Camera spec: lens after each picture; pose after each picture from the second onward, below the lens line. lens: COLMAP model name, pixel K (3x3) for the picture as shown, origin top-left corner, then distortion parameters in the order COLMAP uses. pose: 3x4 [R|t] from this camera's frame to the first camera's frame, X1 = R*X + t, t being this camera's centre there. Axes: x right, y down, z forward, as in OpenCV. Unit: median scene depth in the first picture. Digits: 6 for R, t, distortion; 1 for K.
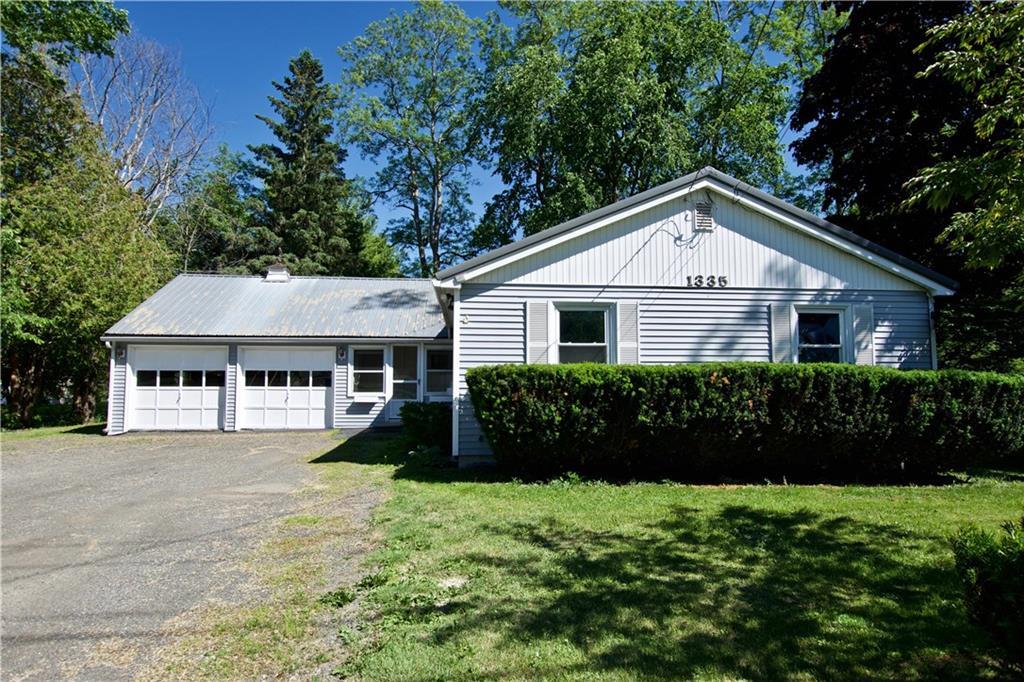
lens RADIAL K [[570.2, 0, 511.6], [0, 570.2, 340.8], [0, 0, 1]] dist [-0.023150, 0.000616]
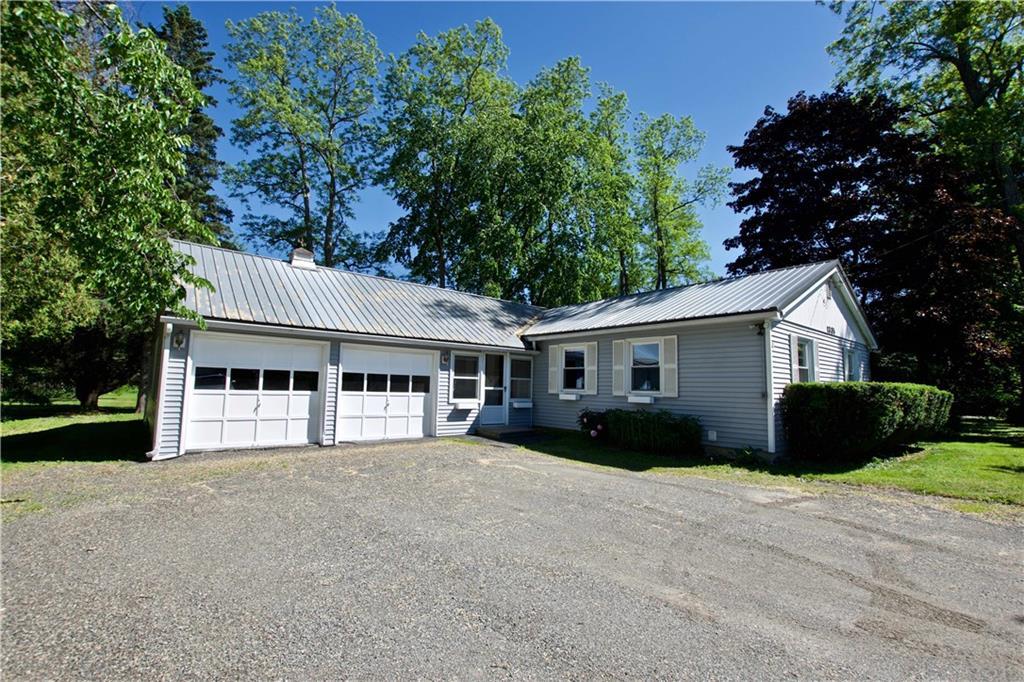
lens RADIAL K [[454.4, 0, 511.7], [0, 454.4, 344.1], [0, 0, 1]] dist [-0.024863, 0.003499]
pose [[0.816711, 0.073506, 0.572347, -0.653562], [-0.061786, 0.997291, -0.039917, 0.021525], [-0.573730, -0.002762, 0.819040, 0.301685]]
